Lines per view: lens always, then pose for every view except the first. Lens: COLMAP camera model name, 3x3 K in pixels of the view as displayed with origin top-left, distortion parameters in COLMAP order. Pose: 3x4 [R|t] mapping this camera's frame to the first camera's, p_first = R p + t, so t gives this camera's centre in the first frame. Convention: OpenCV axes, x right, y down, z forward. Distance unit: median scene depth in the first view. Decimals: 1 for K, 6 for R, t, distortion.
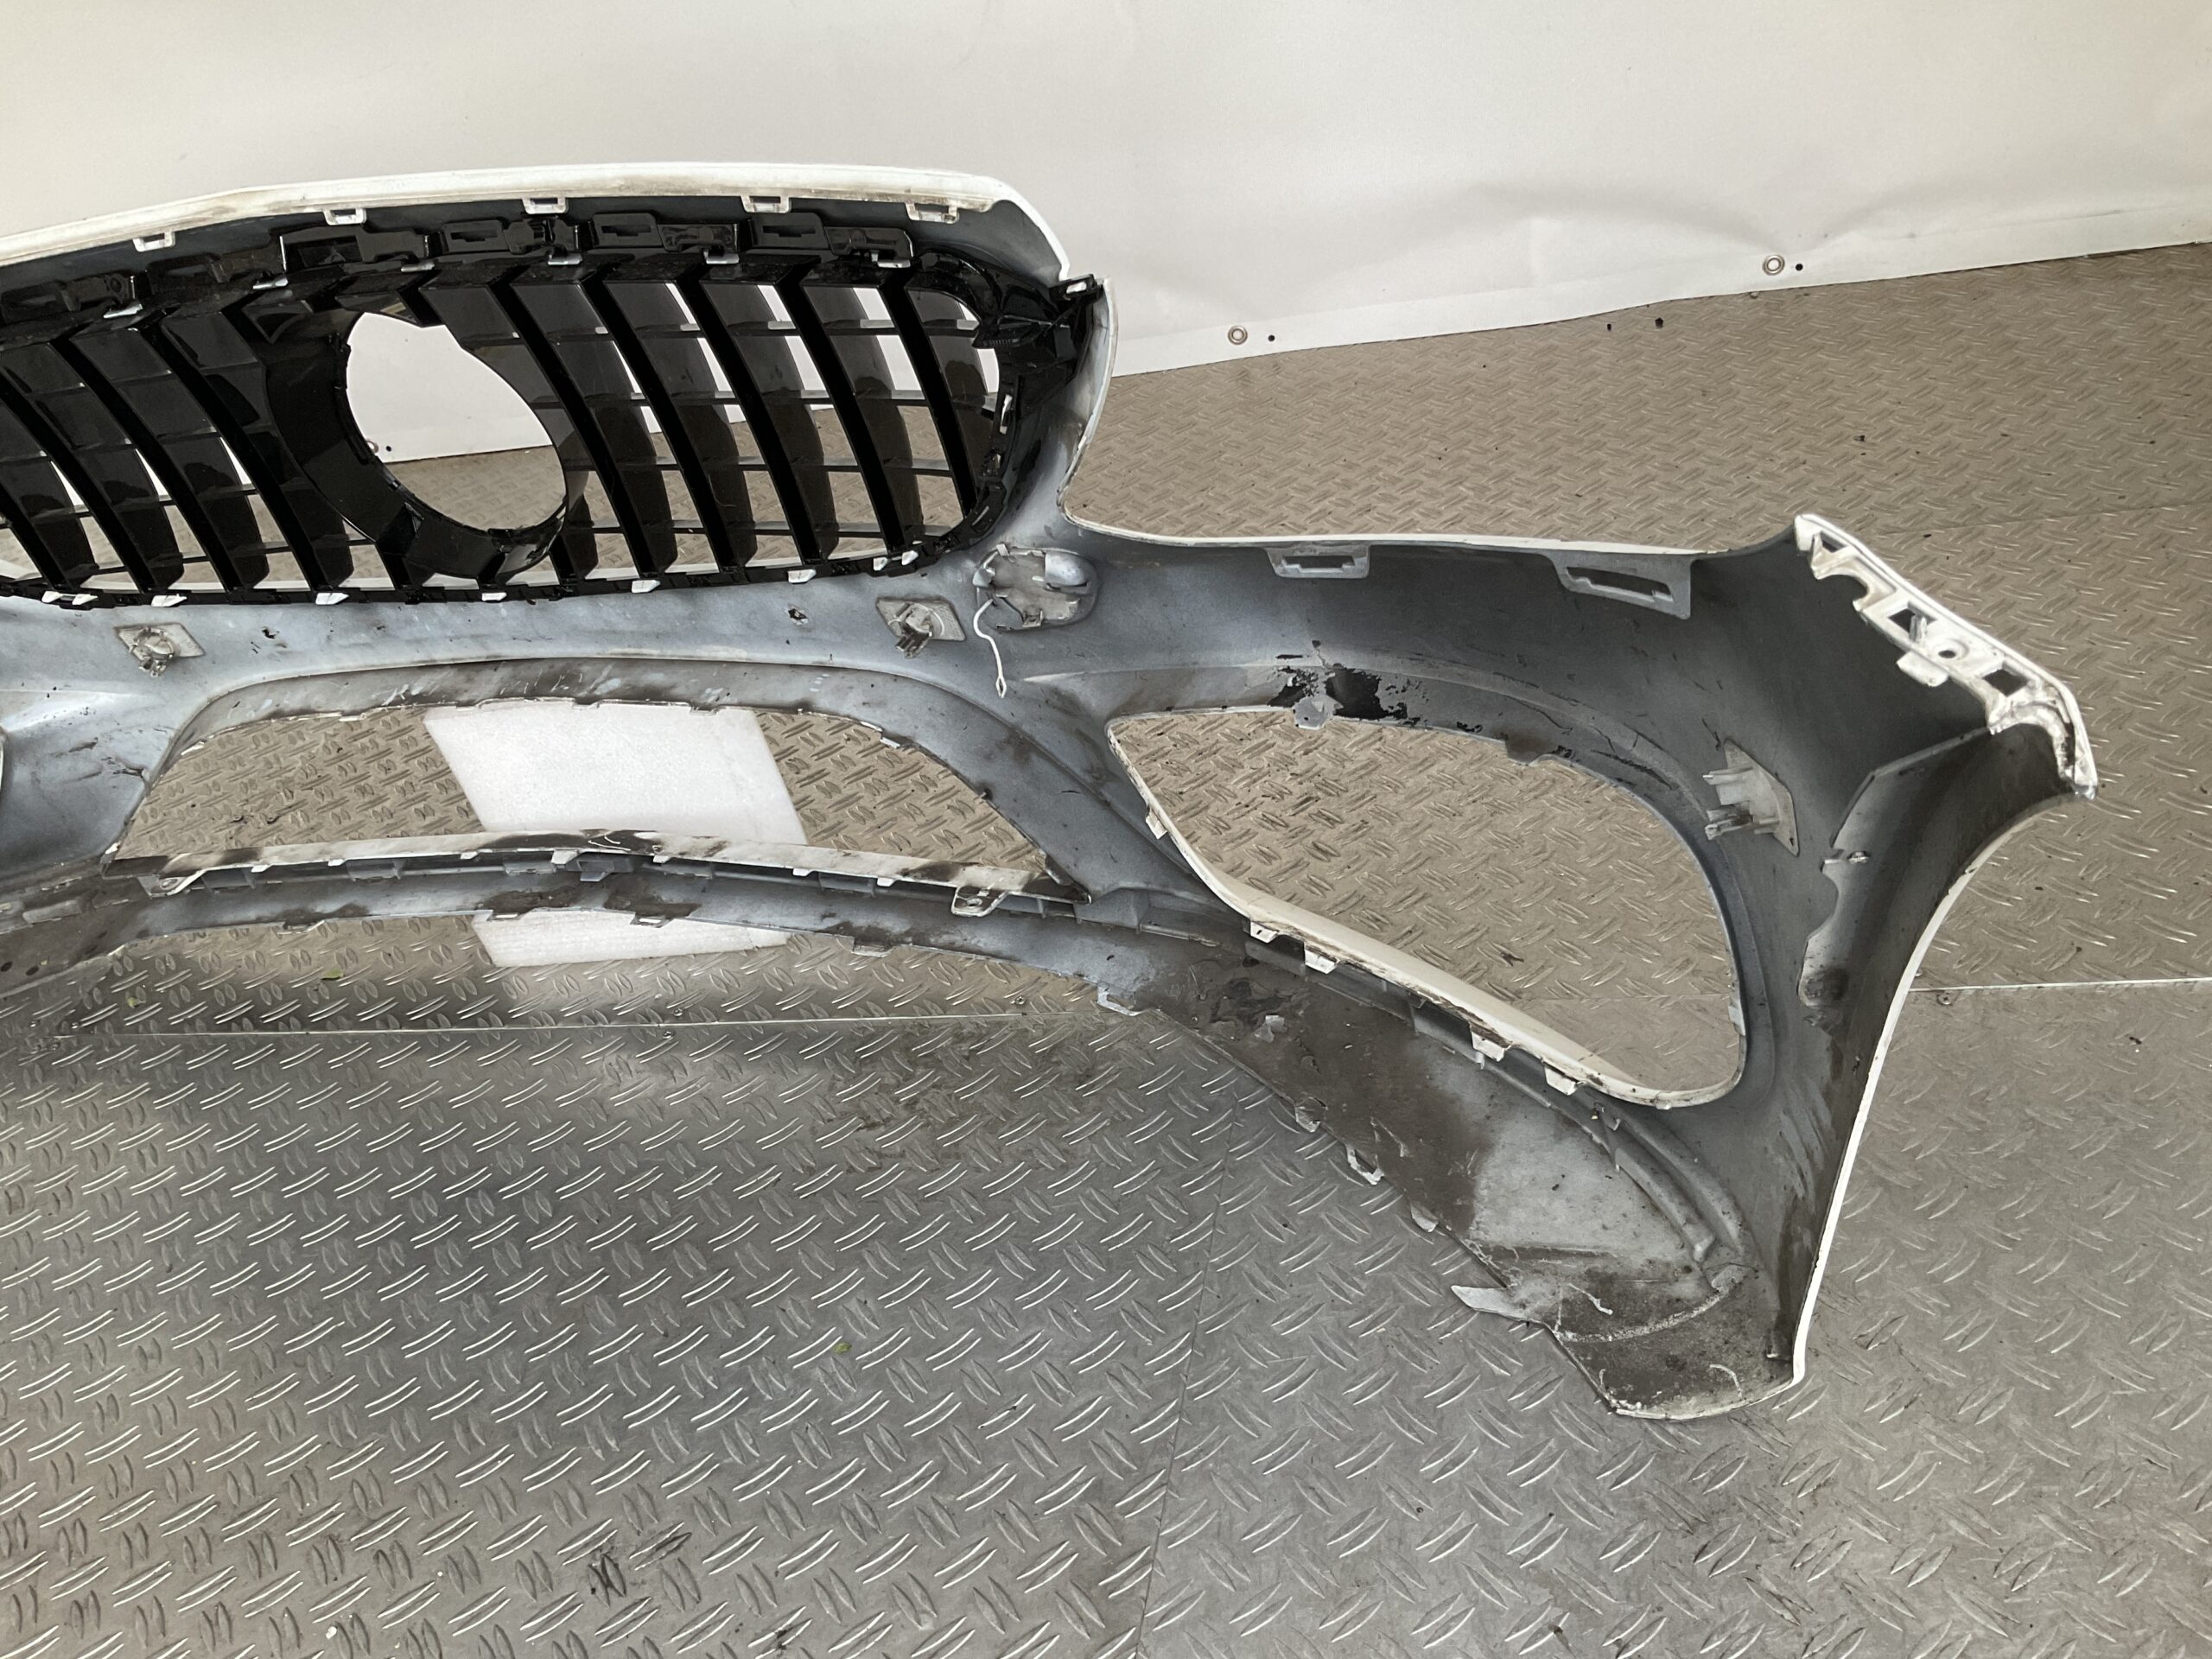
lens RADIAL K [[1817.0, 0, 1160.7], [0, 1817.0, 829.0], [0, 0, 1]] dist [0.008356, -0.105706]
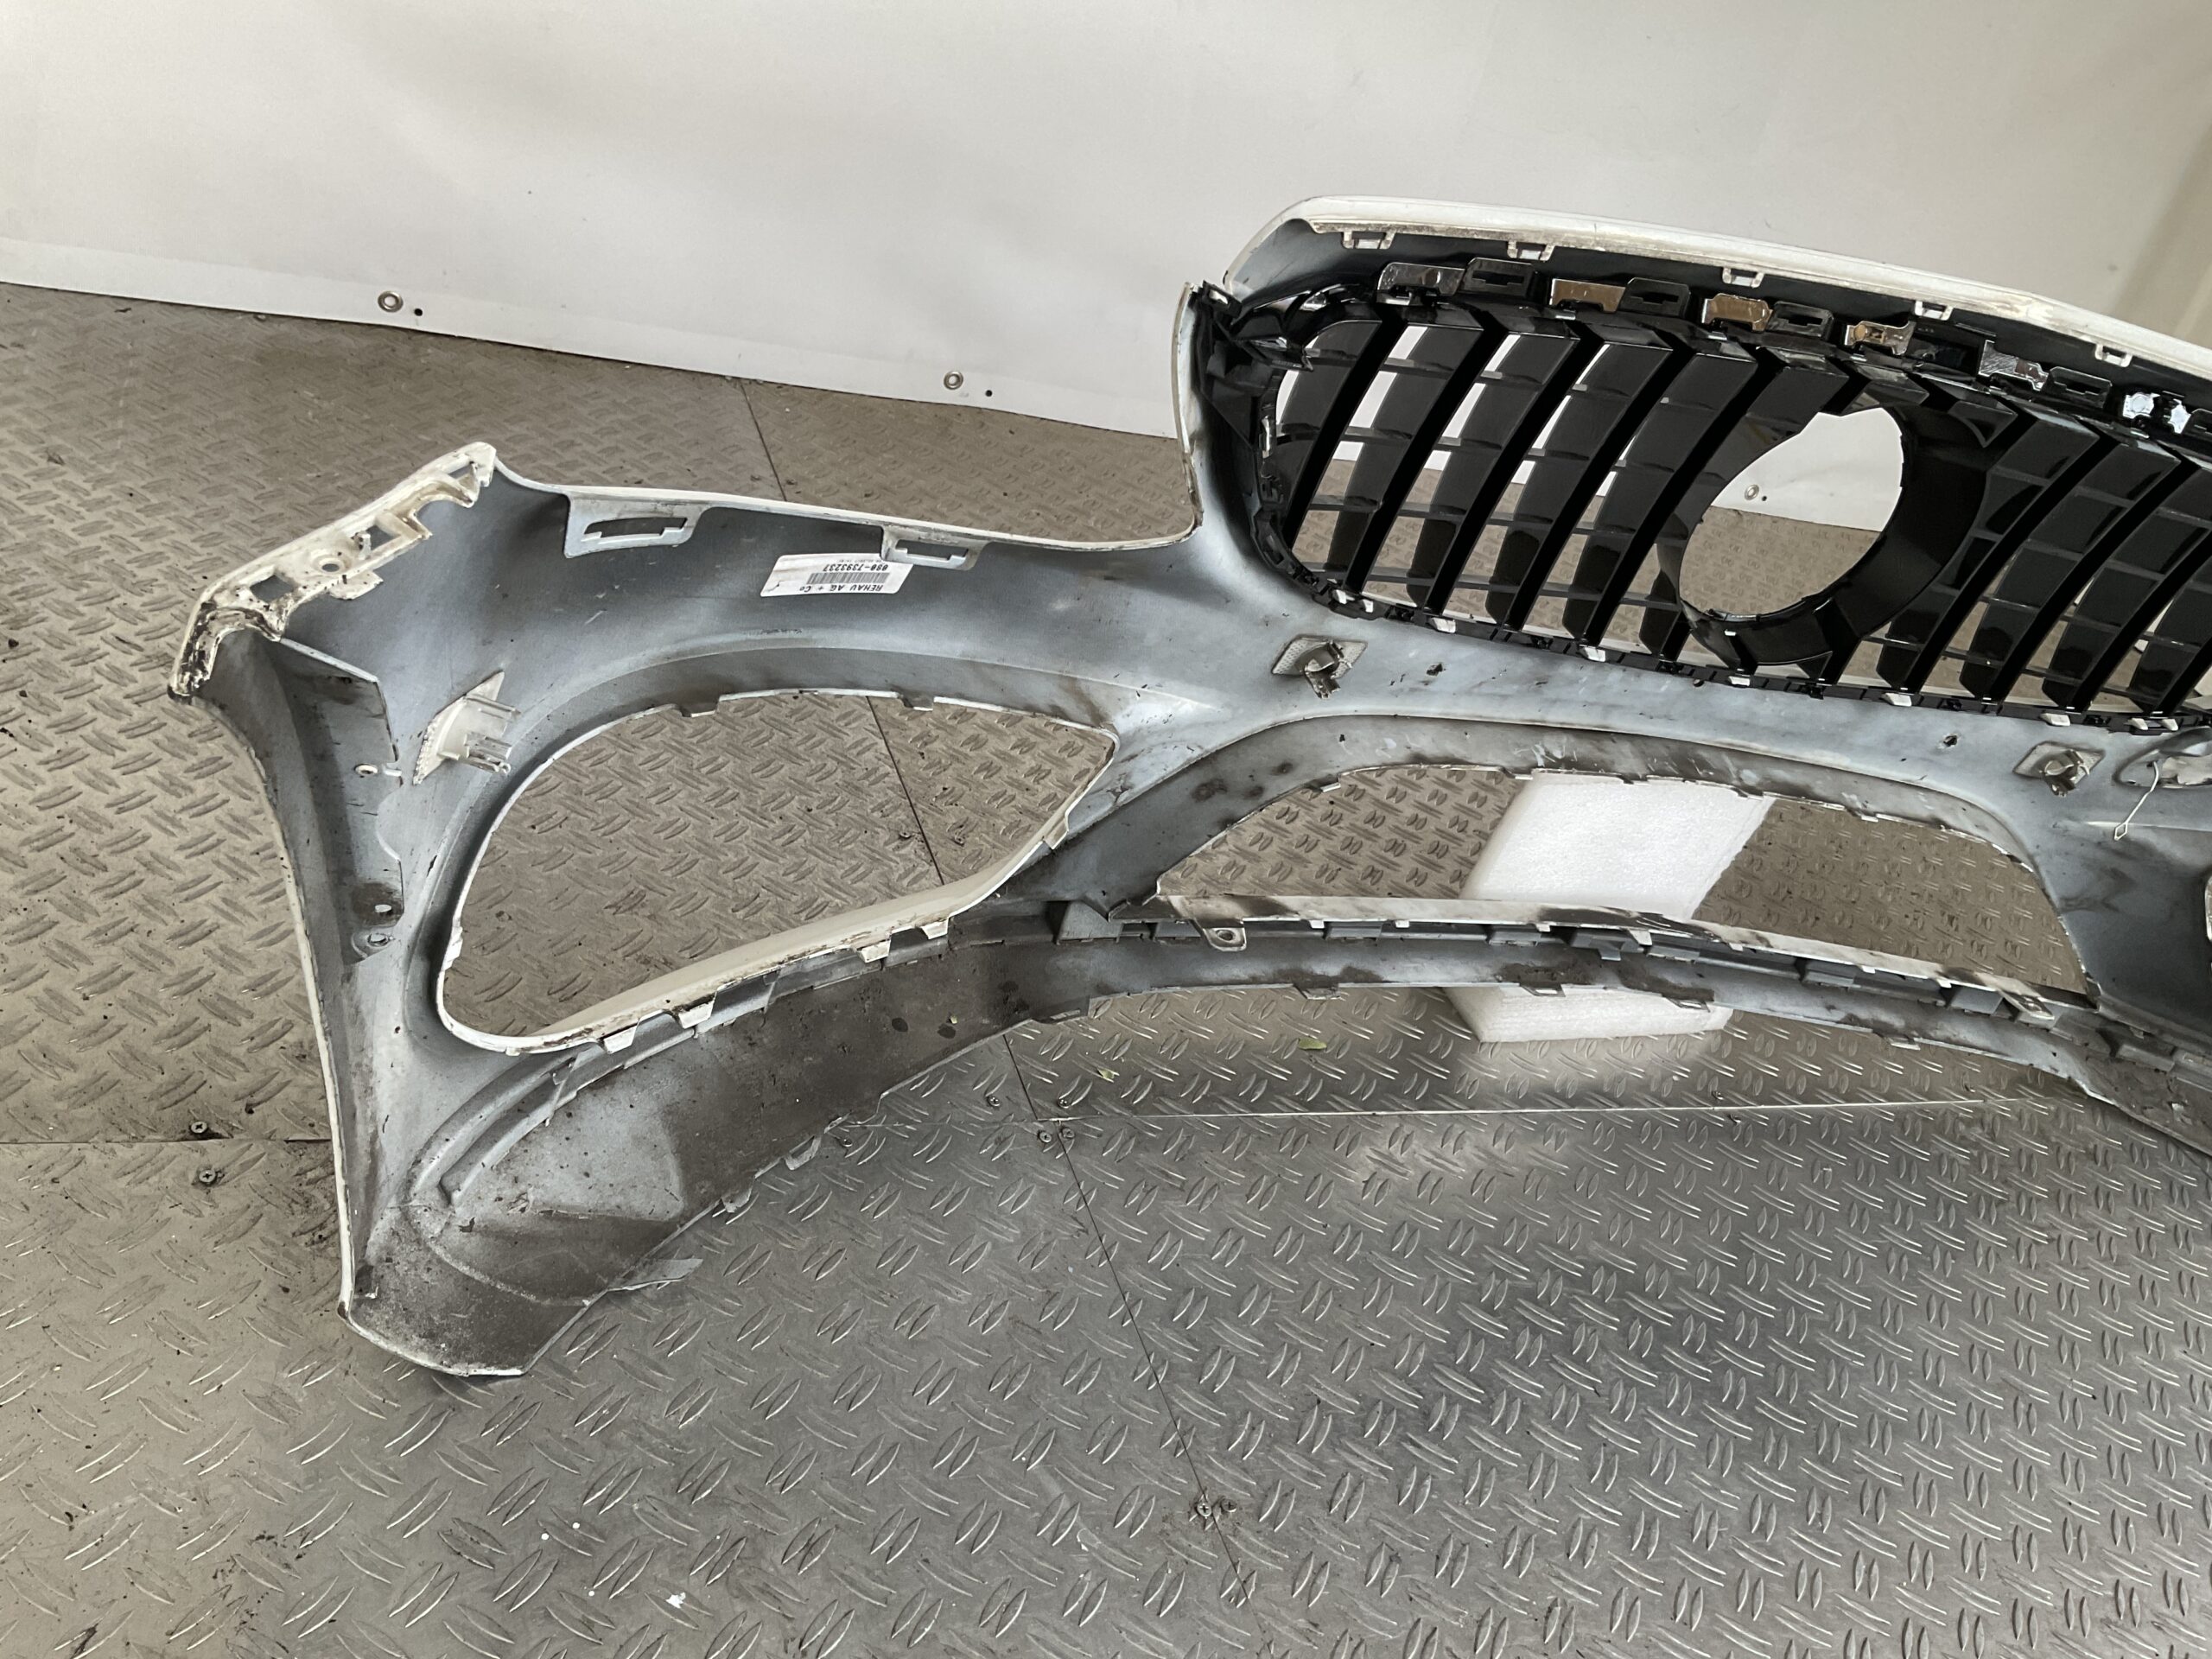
lens RADIAL K [[1817.0, 0, 1160.7], [0, 1817.0, 829.0], [0, 0, 1]] dist [0.008356, -0.105706]
pose [[0.820793, 0.083600, 0.565076, -1.131291], [-0.093784, 0.995531, -0.011060, -0.008069], [-0.563475, -0.043917, 0.824965, 0.349870]]
